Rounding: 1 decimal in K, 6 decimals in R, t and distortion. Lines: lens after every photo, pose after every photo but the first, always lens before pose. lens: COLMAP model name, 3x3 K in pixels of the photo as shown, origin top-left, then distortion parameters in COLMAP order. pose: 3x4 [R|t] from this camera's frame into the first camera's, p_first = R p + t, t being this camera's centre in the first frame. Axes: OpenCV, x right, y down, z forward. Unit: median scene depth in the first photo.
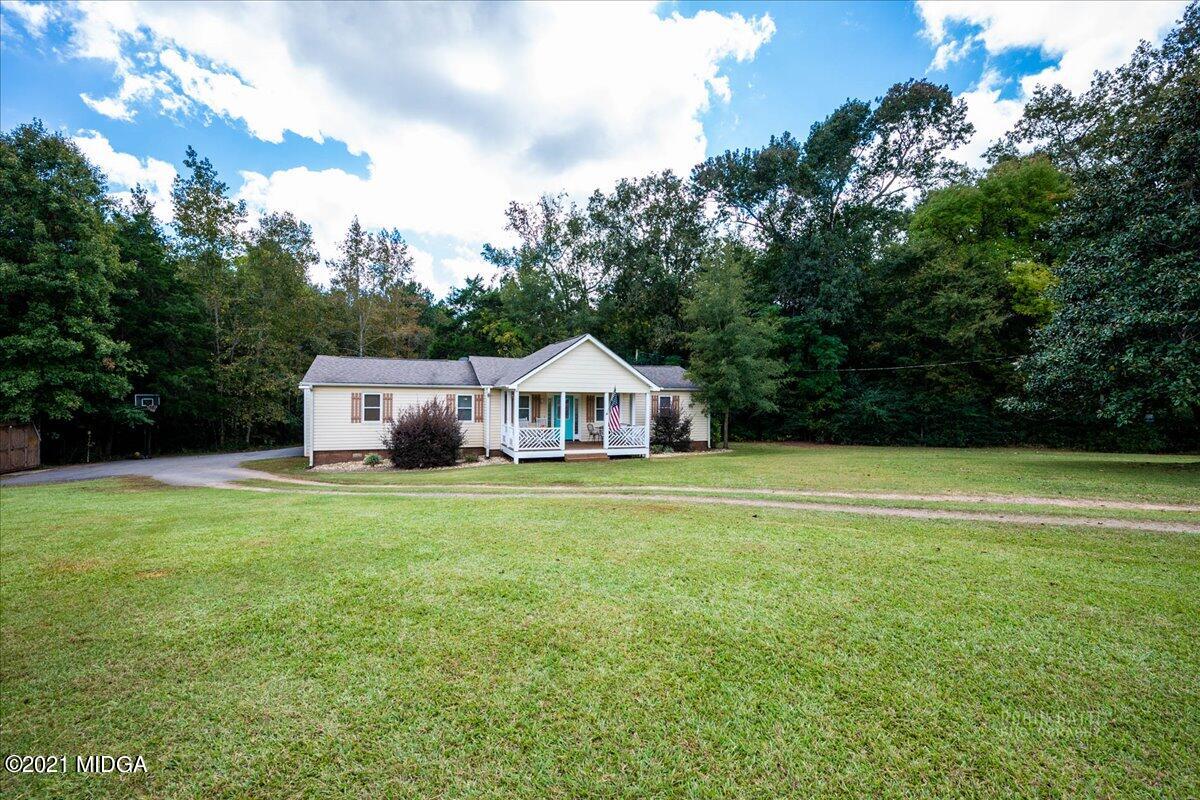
lens RADIAL K [[502.8, 0, 594.4], [0, 502.8, 396.0], [0, 0, 1]] dist [-0.003560, 0.001075]
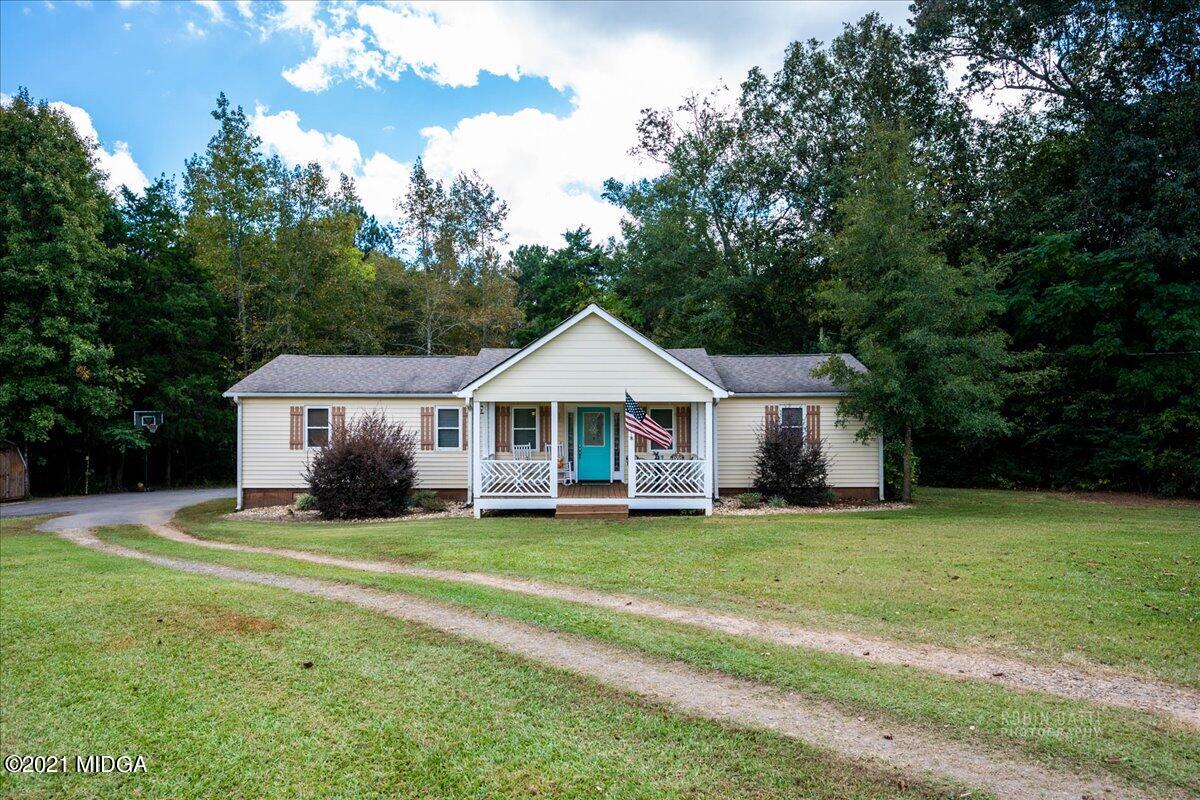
lens RADIAL K [[759.7, 0, 610.7], [0, 759.7, 405.5], [0, 0, 1]] dist [-0.003766, -0.009750]
pose [[0.944128, -0.010031, -0.329425, 0.241785], [0.008769, 0.999947, -0.005316, 0.001614], [0.329461, 0.002130, 0.944167, 0.127336]]
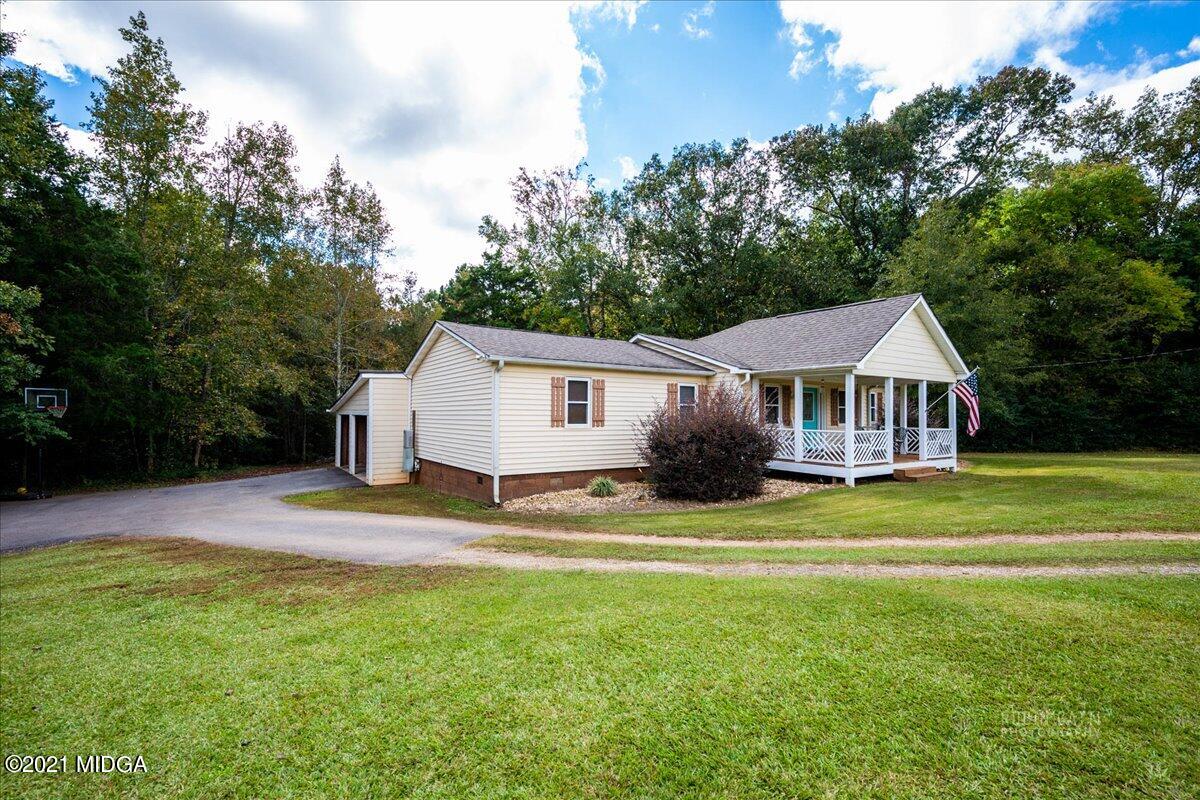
lens RADIAL K [[514.0, 0, 599.0], [0, 514.0, 396.9], [0, 0, 1]] dist [-0.005258, -0.000740]
pose [[0.974169, 0.004609, 0.225771, -0.479892], [0.001351, 0.999655, -0.026234, 0.028505], [-0.225814, 0.025862, 0.973827, 0.331729]]
